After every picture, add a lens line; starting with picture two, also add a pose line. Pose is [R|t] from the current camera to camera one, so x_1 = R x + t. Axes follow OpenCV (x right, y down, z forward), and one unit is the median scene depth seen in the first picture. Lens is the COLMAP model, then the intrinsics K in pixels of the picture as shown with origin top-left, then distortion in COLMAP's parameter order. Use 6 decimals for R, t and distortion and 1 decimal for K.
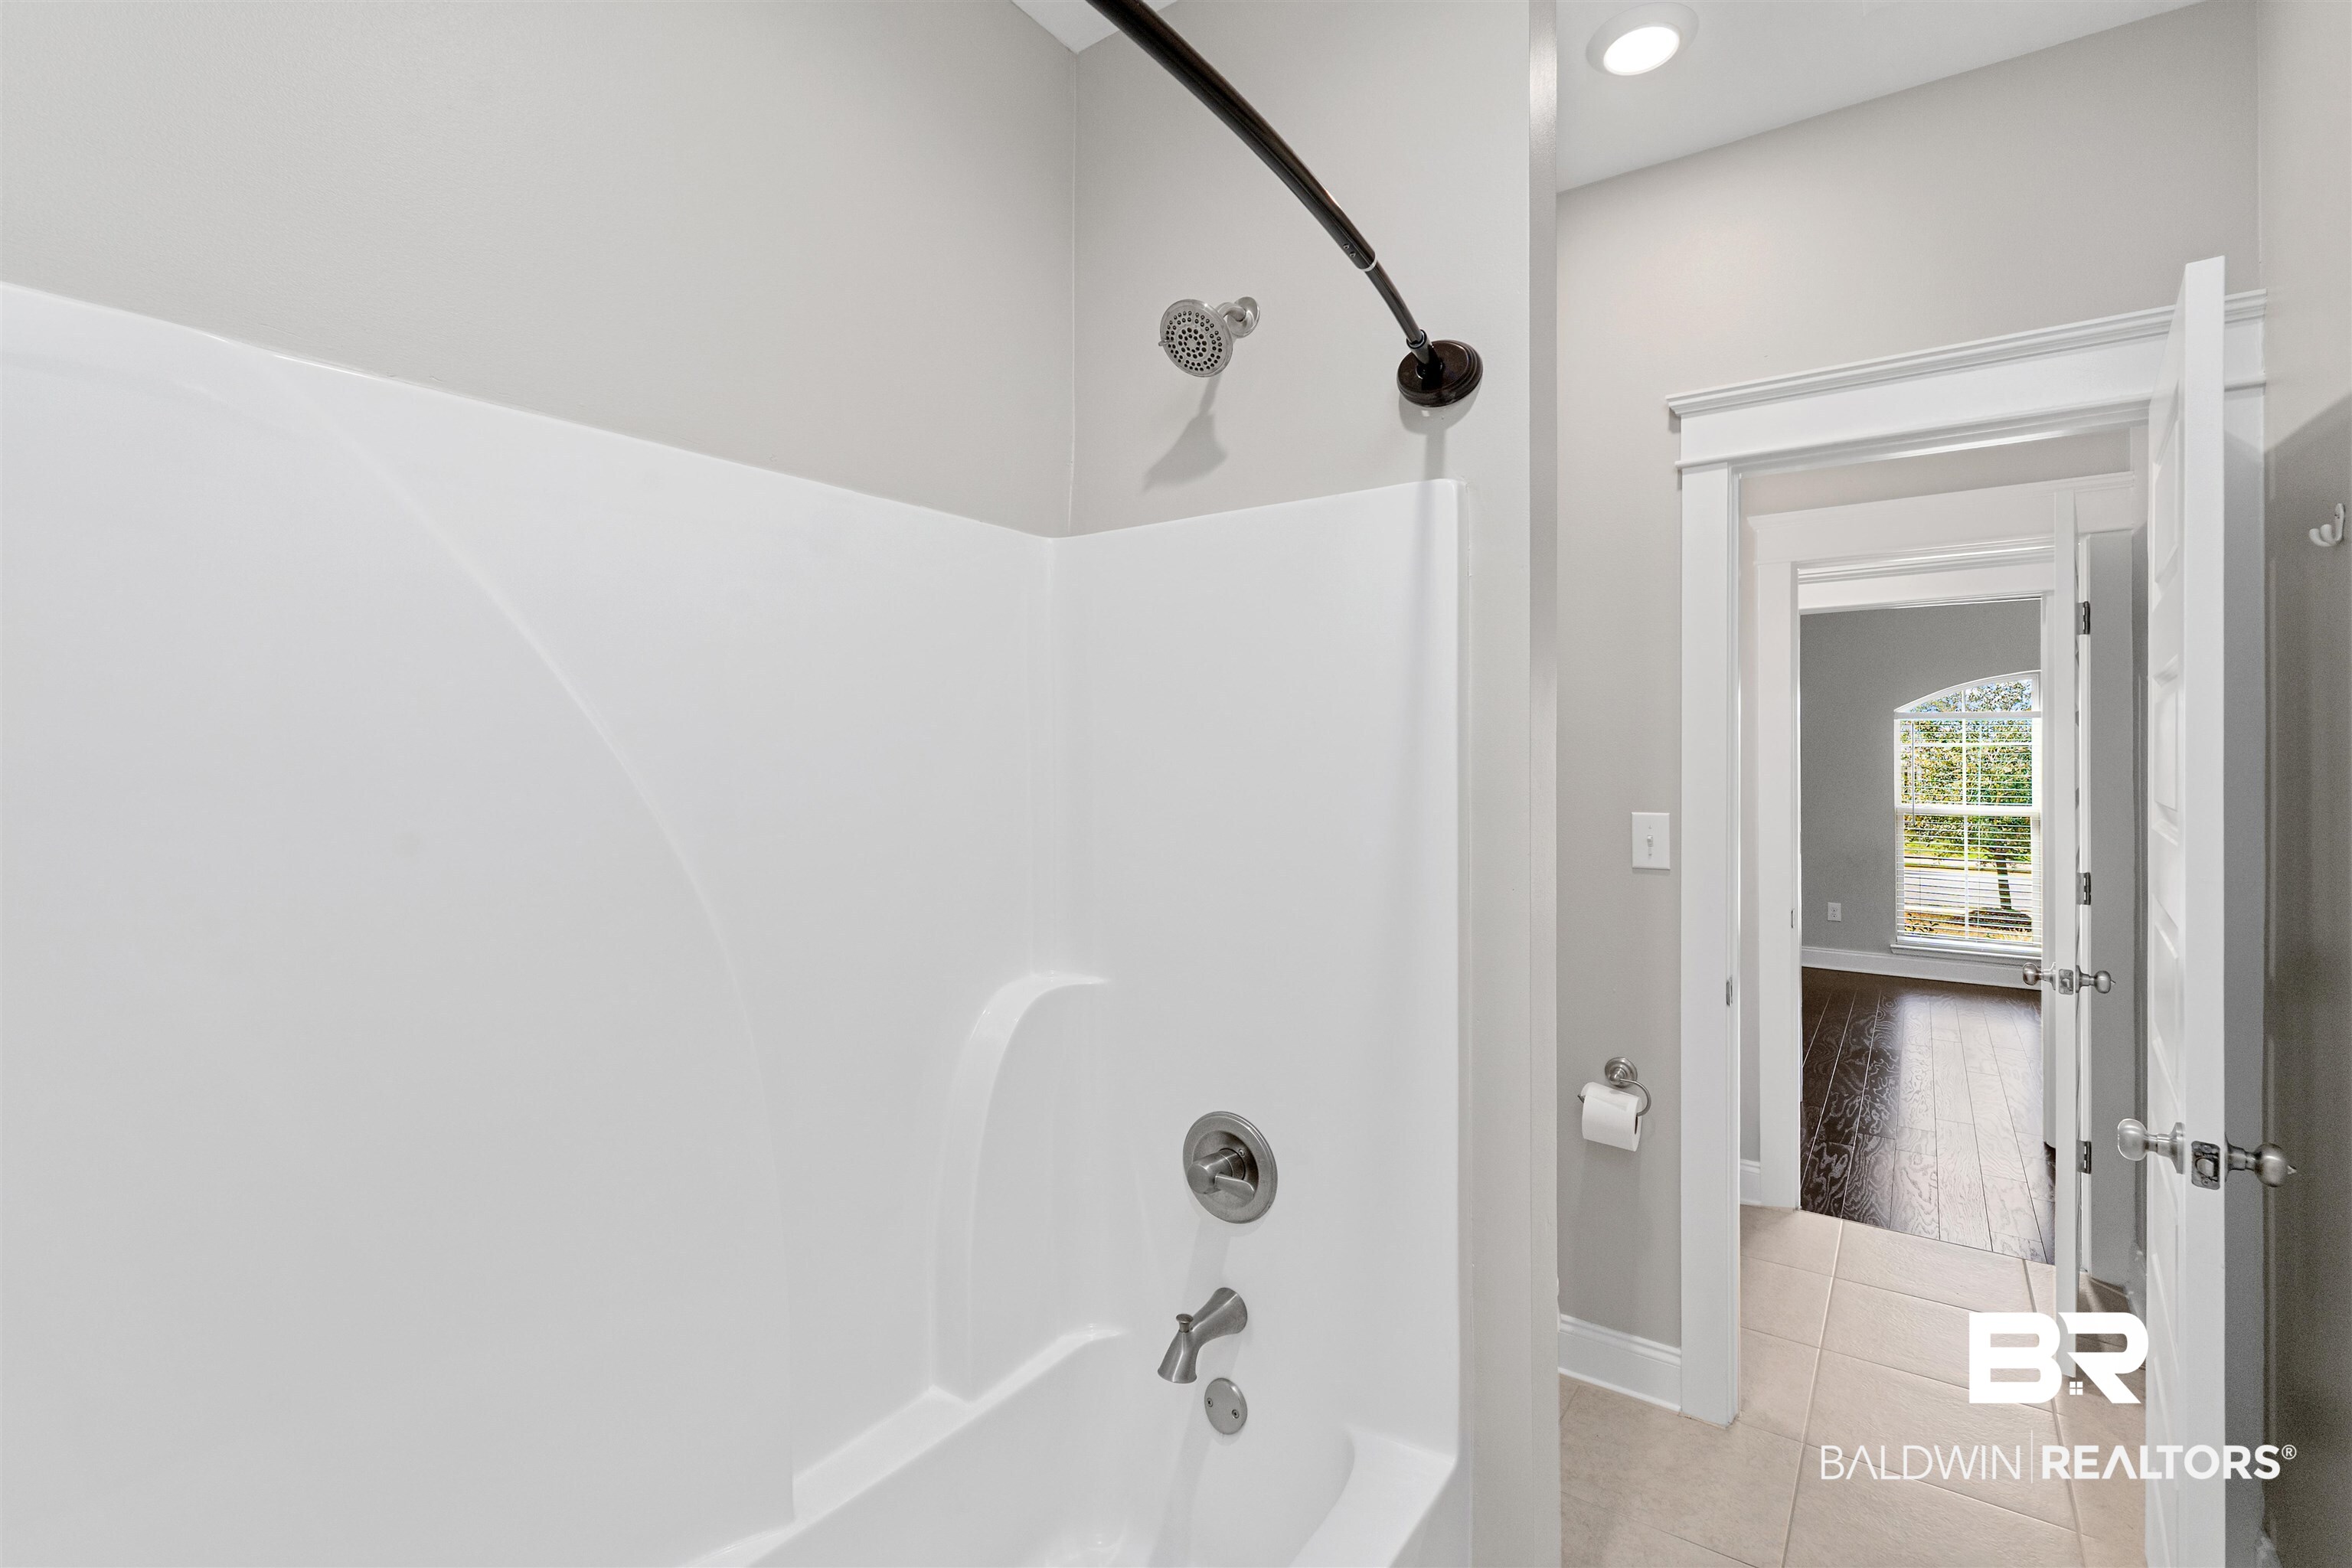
lens RADIAL K [[1054.2, 0, 1177.7], [0, 1054.2, 774.8], [0, 0, 1]] dist [-0.003245, -0.000713]
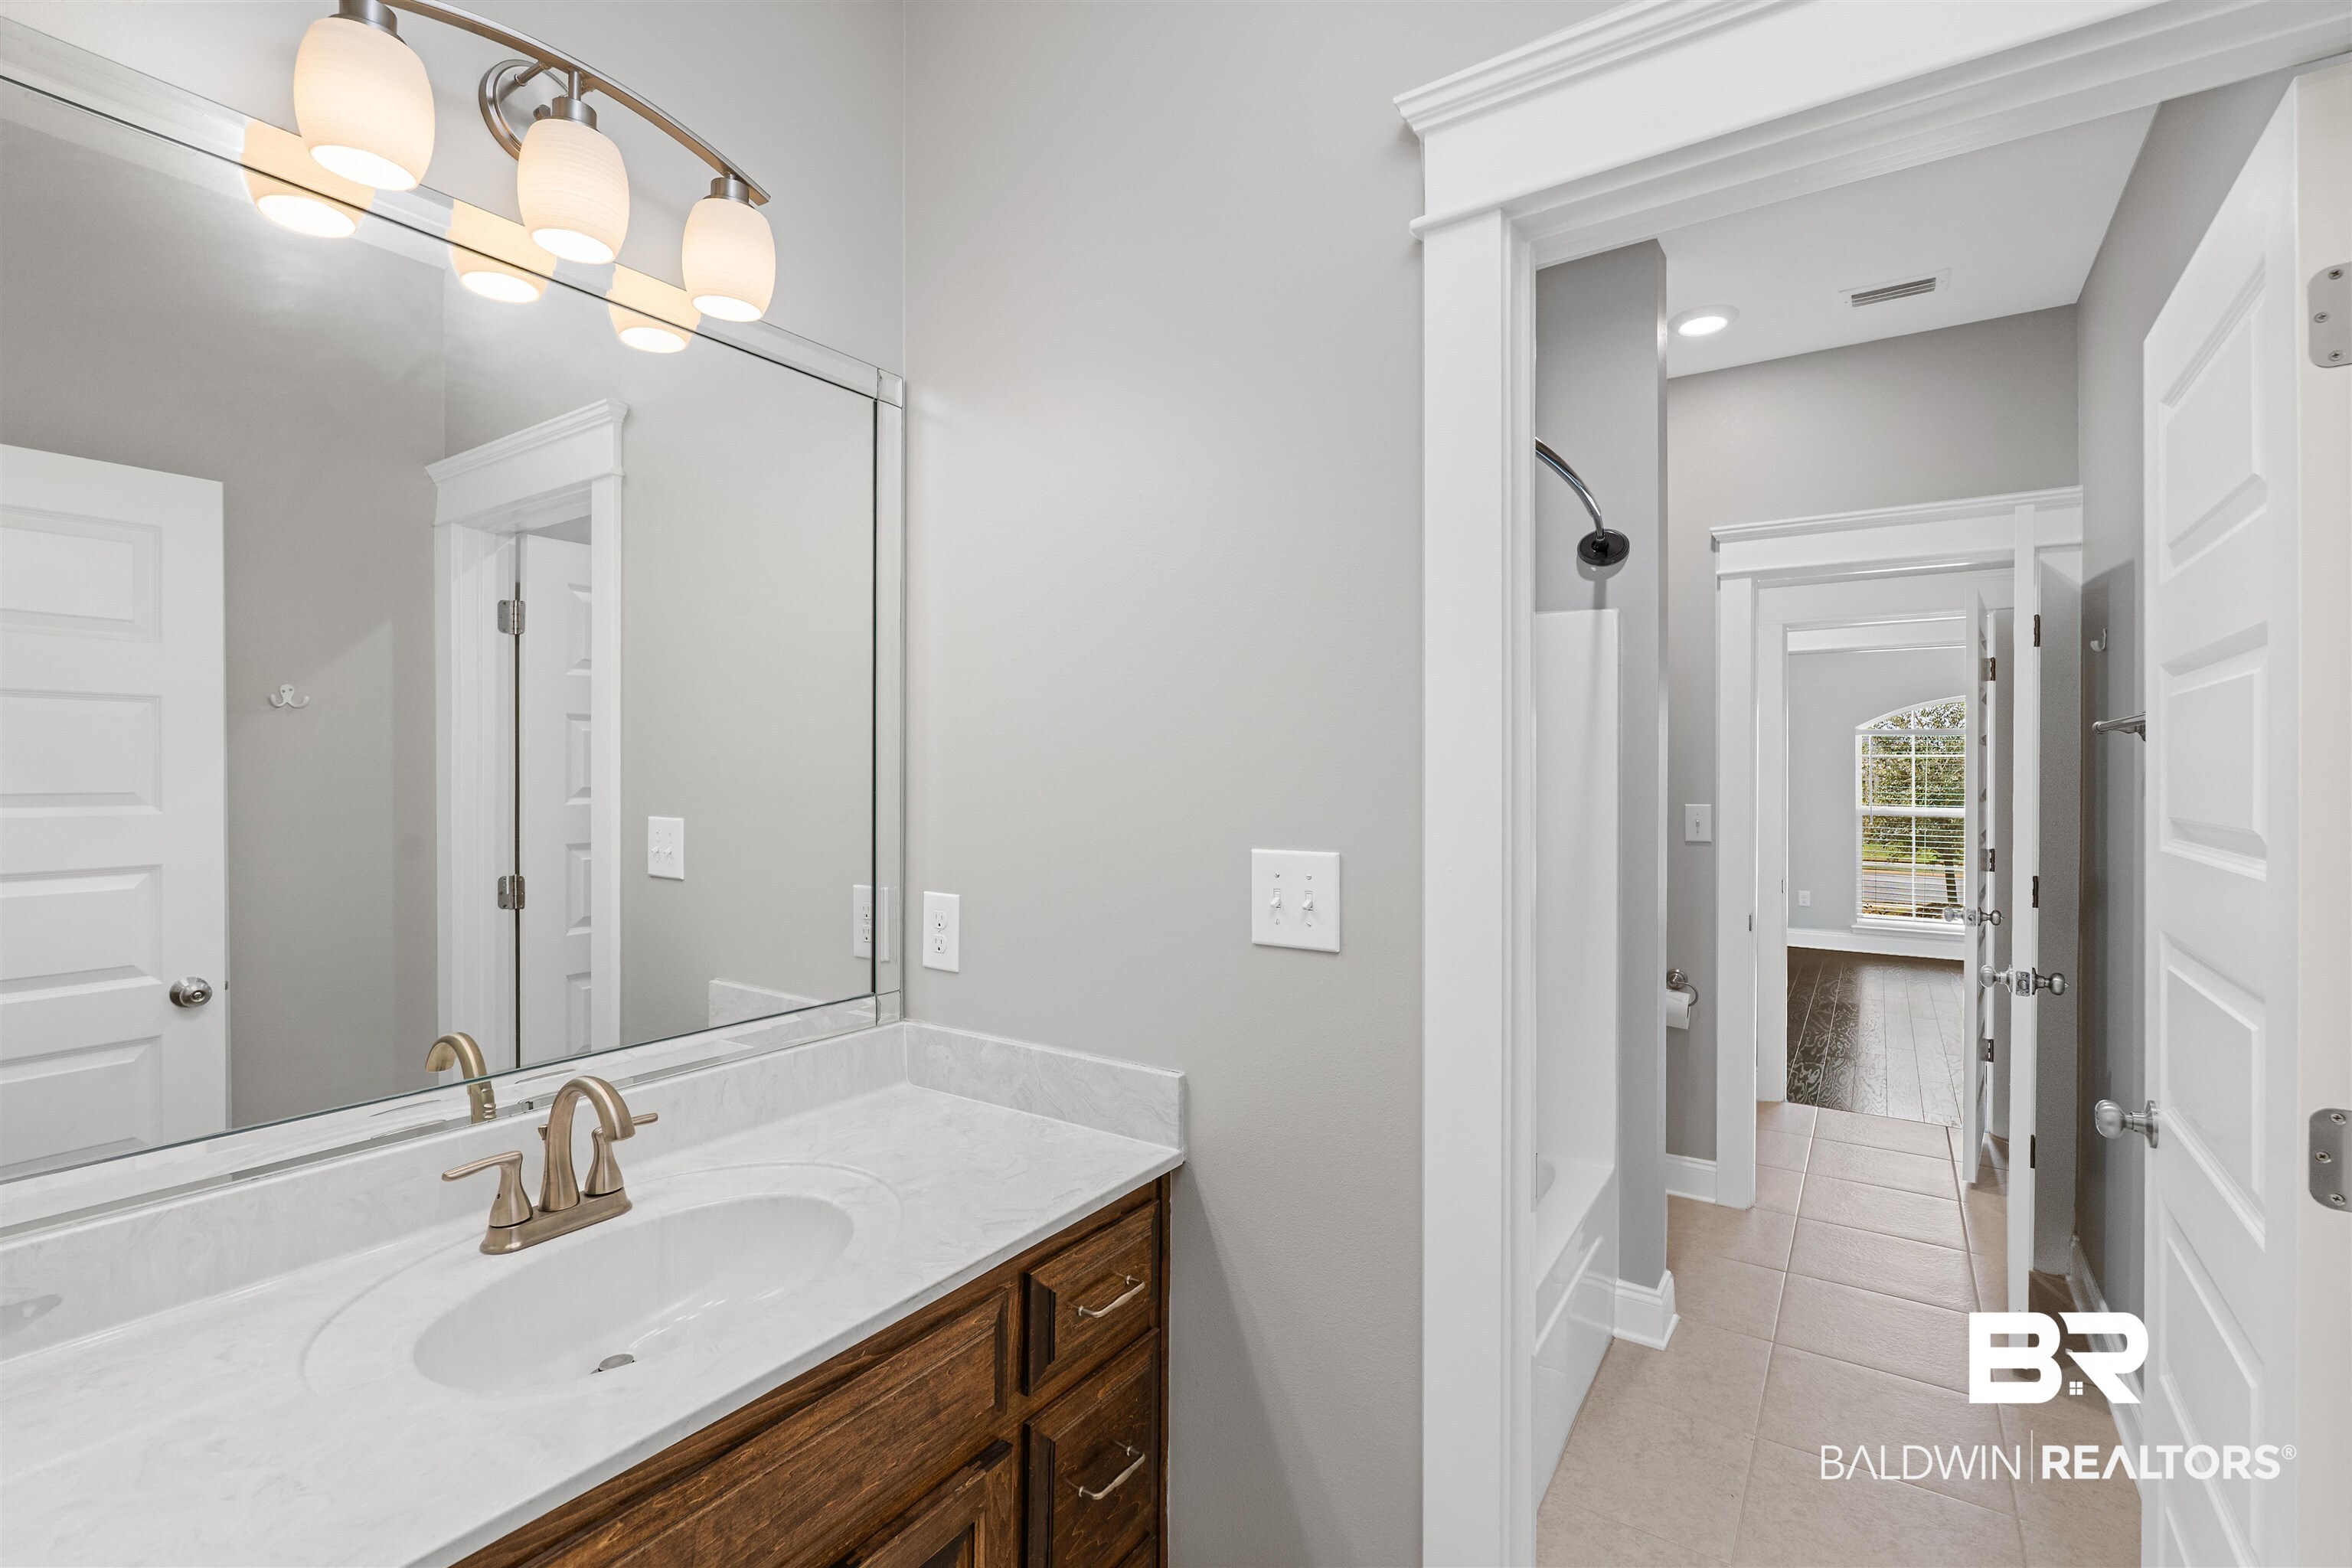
lens RADIAL K [[1054.2, 0, 1173.5], [0, 1054.2, 777.7], [0, 0, 1]] dist [-0.003245, -0.000713]
pose [[0.999676, 0.006088, 0.024702, -0.223876], [-0.006064, 0.999981, -0.001045, 0.002300], [-0.024708, 0.000895, 0.999694, -0.321979]]
